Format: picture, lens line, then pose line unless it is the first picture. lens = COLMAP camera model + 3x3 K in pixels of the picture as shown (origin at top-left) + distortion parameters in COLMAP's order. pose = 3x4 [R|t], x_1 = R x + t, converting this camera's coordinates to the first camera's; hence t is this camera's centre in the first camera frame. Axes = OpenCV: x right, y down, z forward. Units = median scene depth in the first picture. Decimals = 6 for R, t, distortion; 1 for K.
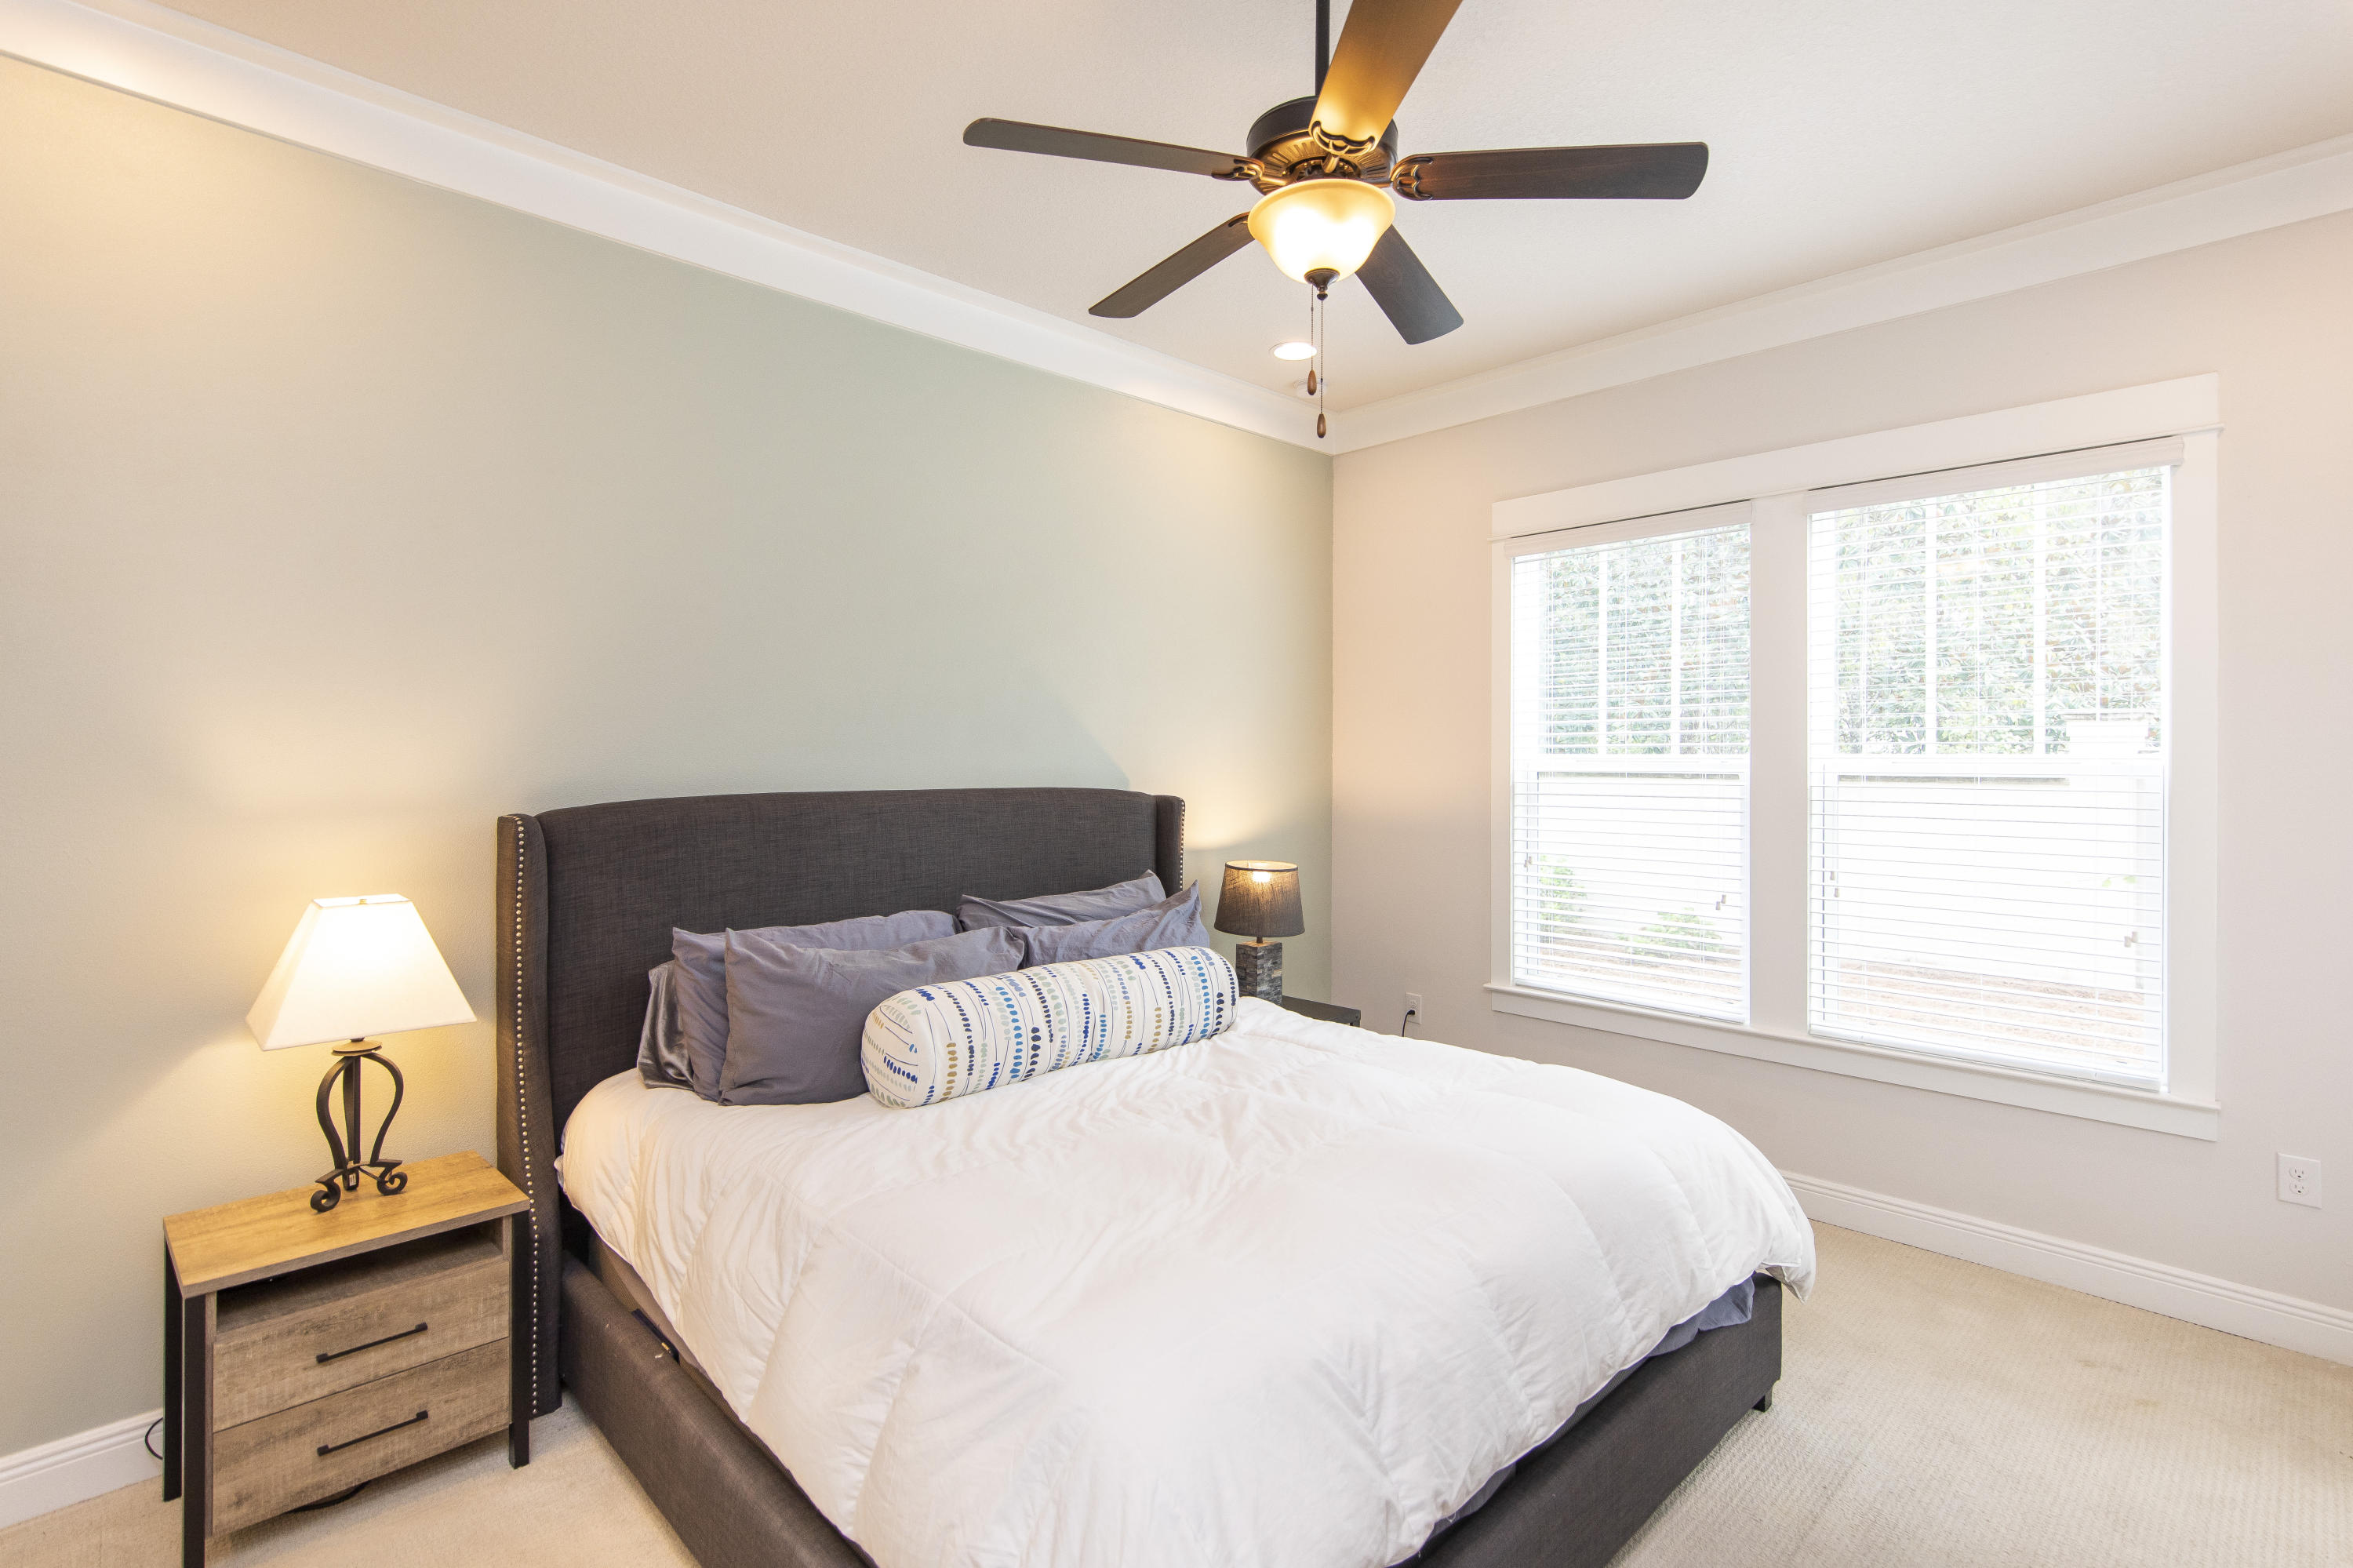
lens RADIAL K [[1127.8, 0, 1160.3], [0, 1127.8, 760.5], [0, 0, 1]] dist [0.011187, -0.000843]
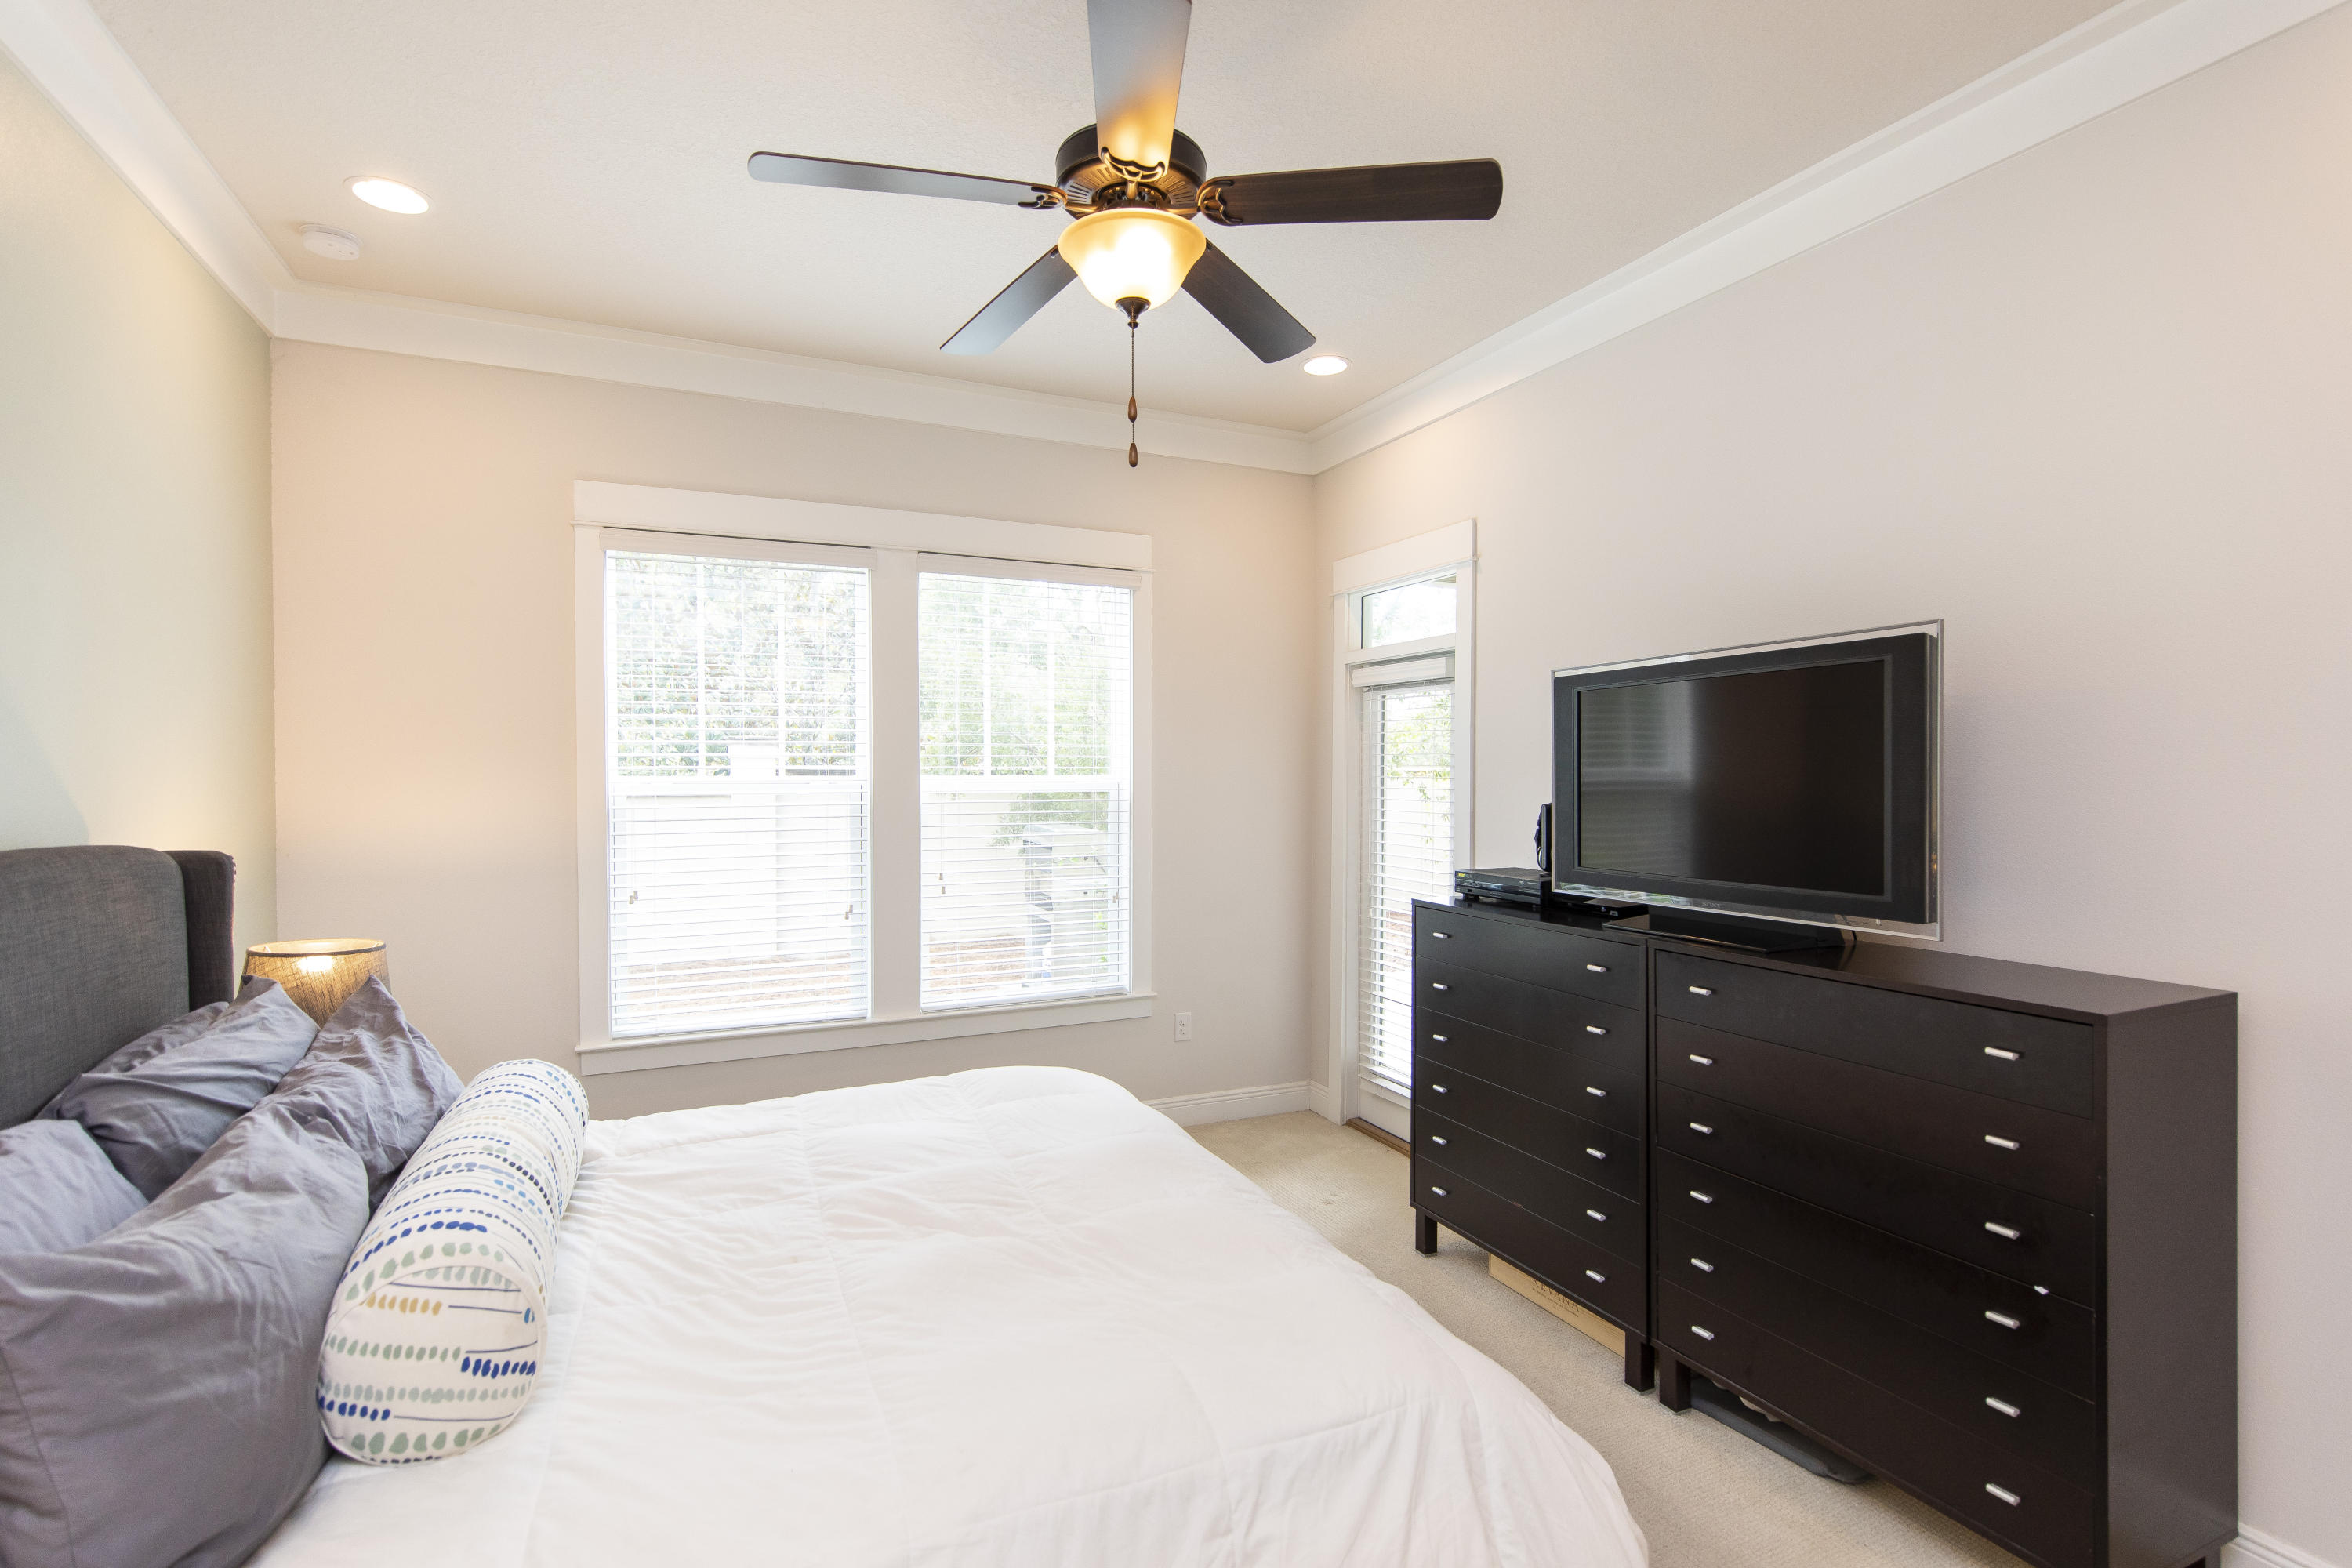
lens RADIAL K [[1127.2, 0, 1173.2], [0, 1127.2, 794.3], [0, 0, 1]] dist [0.011187, -0.000843]
pose [[0.322454, -0.020344, 0.946367, -0.456839], [0.006423, 0.999793, 0.019304, -0.007448], [-0.946563, -0.000146, 0.322518, 0.370774]]
